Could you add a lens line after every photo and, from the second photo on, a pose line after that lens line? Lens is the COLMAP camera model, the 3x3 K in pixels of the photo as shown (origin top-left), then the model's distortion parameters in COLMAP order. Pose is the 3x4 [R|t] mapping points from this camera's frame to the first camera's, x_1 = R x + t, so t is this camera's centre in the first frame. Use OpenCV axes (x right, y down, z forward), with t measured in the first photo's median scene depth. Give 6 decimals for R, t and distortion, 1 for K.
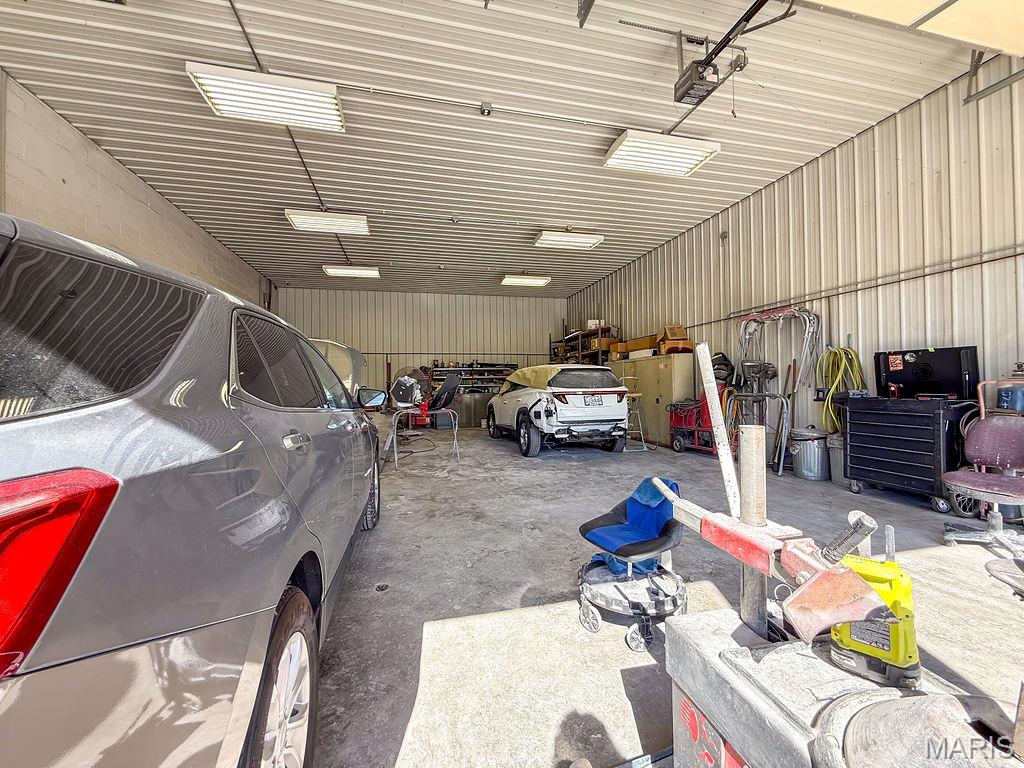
lens RADIAL K [[408.5, 0, 513.0], [0, 408.5, 383.8], [0, 0, 1]] dist [-0.001045, 0.000153]
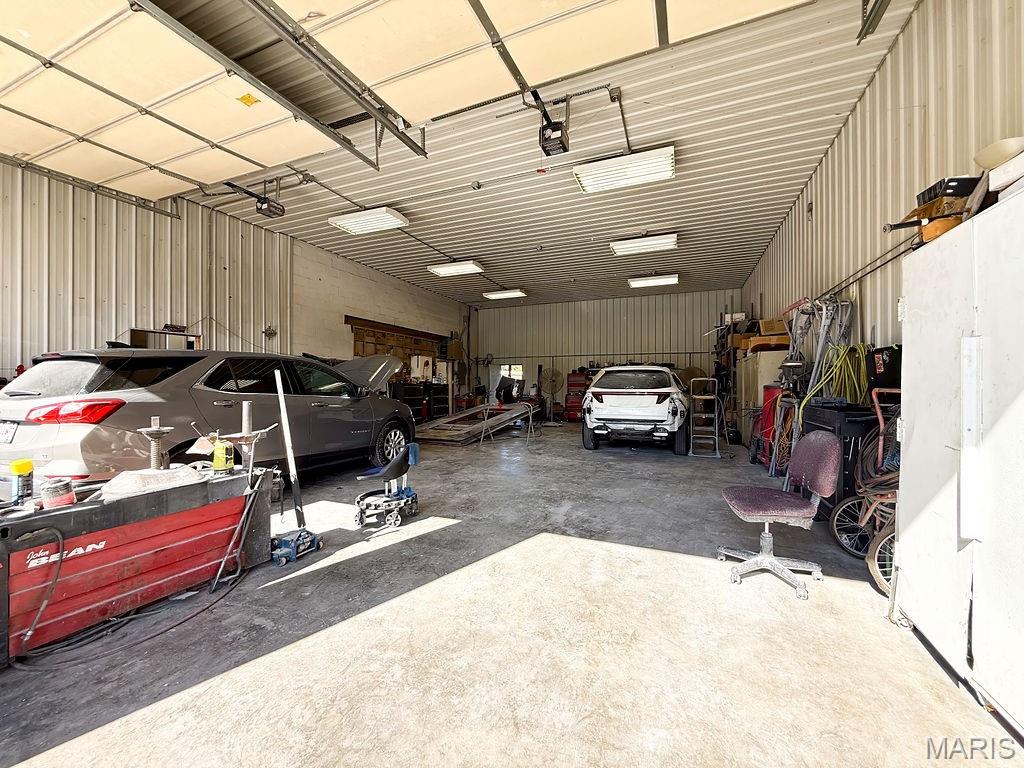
lens RADIAL K [[408.5, 0, 510.8], [0, 408.5, 382.4], [0, 0, 1]] dist [-0.001045, 0.000153]
pose [[0.804531, 0.011490, -0.593799, 0.563510], [-0.009950, 0.999933, 0.005867, -0.009226], [0.593827, 0.001189, 0.804592, -0.030697]]
